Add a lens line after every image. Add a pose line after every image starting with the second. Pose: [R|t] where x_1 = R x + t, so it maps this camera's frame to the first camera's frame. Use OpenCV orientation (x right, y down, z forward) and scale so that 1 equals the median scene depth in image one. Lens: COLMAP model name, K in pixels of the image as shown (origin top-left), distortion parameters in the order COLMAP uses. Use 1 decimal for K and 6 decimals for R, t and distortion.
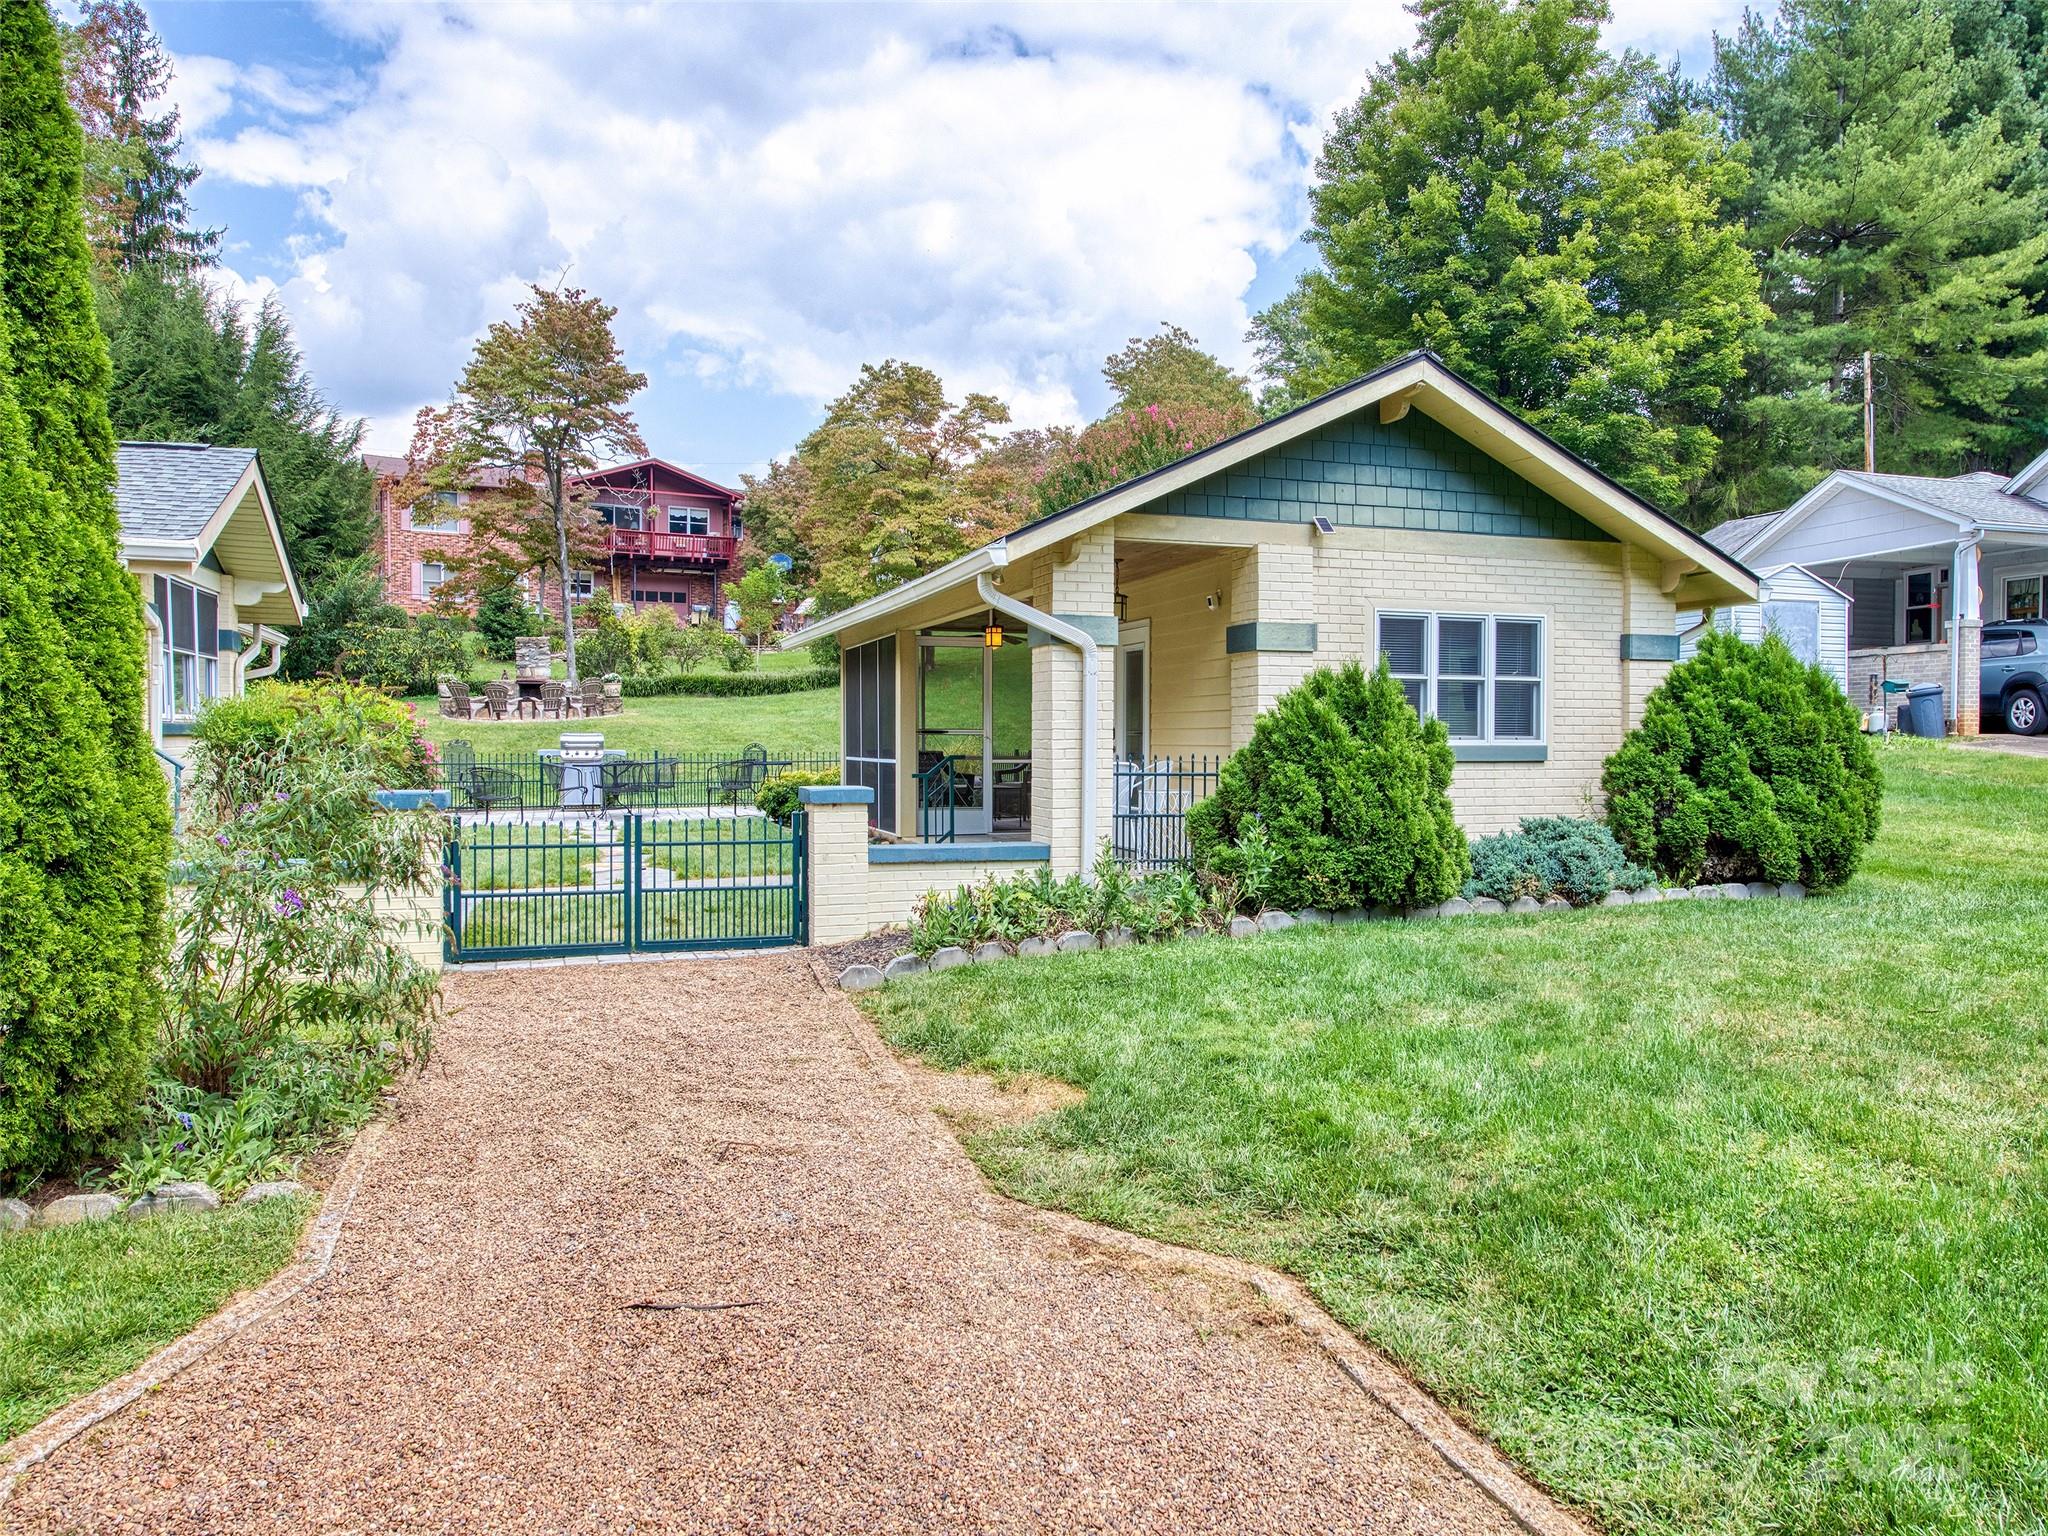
lens RADIAL K [[1462.1, 0, 1092.8], [0, 1462.1, 748.1], [0, 0, 1]] dist [0.006168, 0.003563]
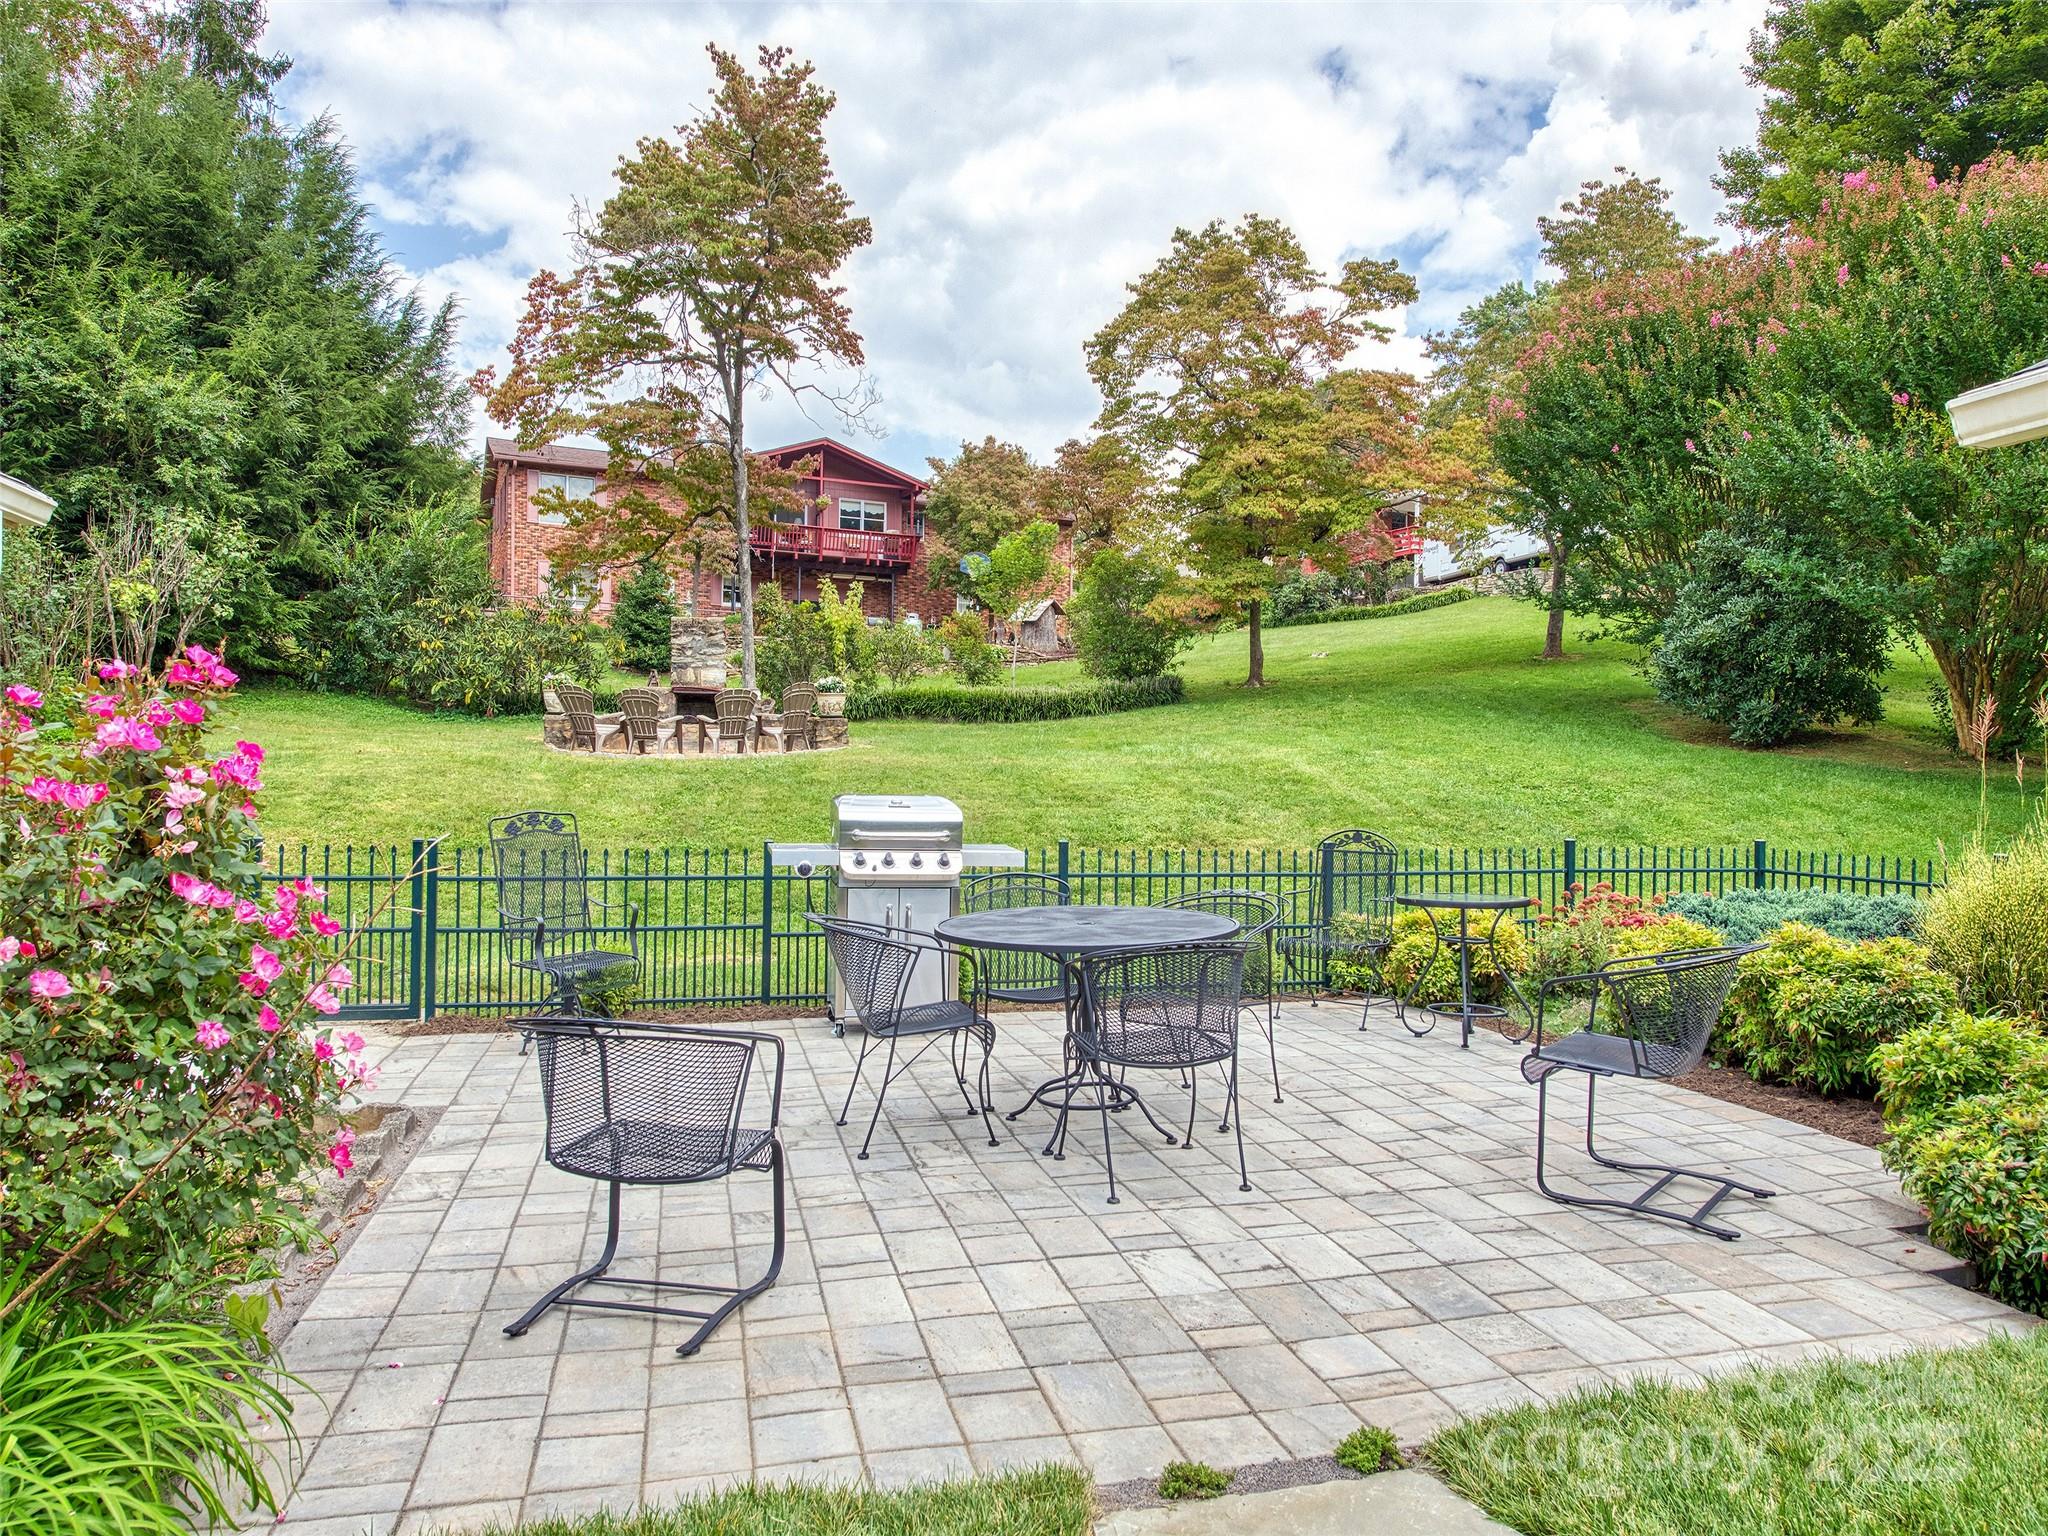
lens RADIAL K [[1335.7, 0, 1031.9], [0, 1335.7, 764.5], [0, 0, 1]] dist [0.000330, 0.000702]
pose [[0.995399, 0.013121, -0.094918, -0.168066], [-0.014604, 0.999782, -0.014949, -0.007895], [0.094701, 0.016266, 0.995373, 0.406035]]
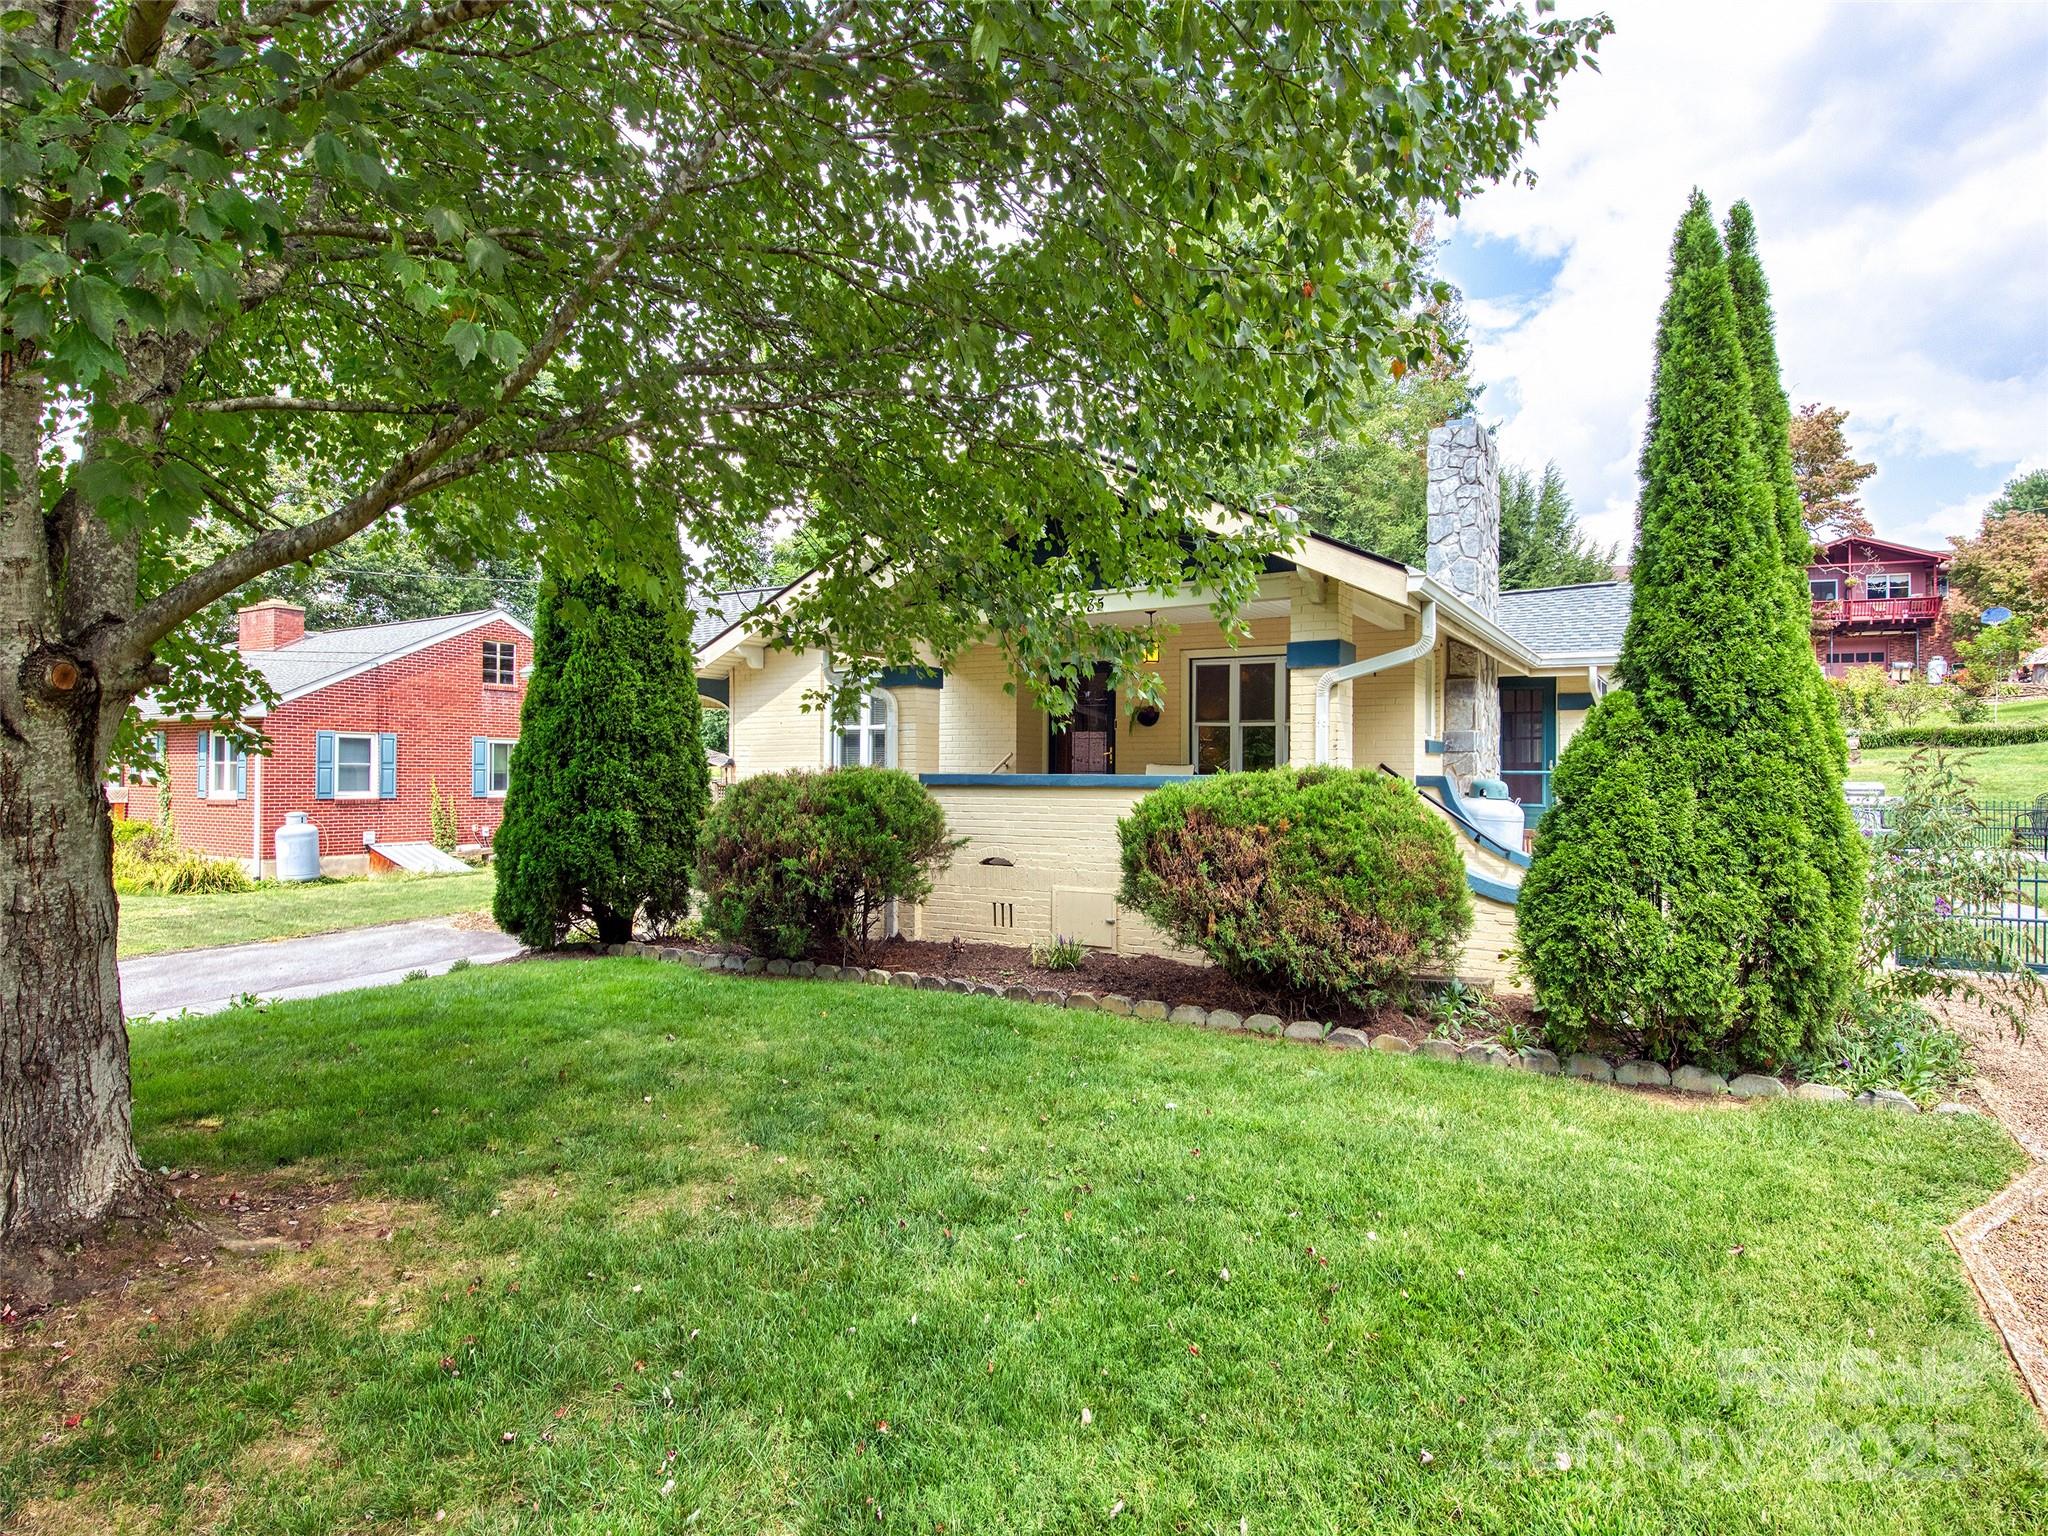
lens RADIAL K [[1143.2, 0, 1024.0], [0, 1143.2, 768.0], [0, 0, 1]] dist [-0.007973, -0.000419]
pose [[0.631296, -0.001636, -0.775540, -0.038138], [-0.012902, 0.999837, -0.012611, -0.000651], [0.775434, 0.017967, 0.631173, -0.056569]]
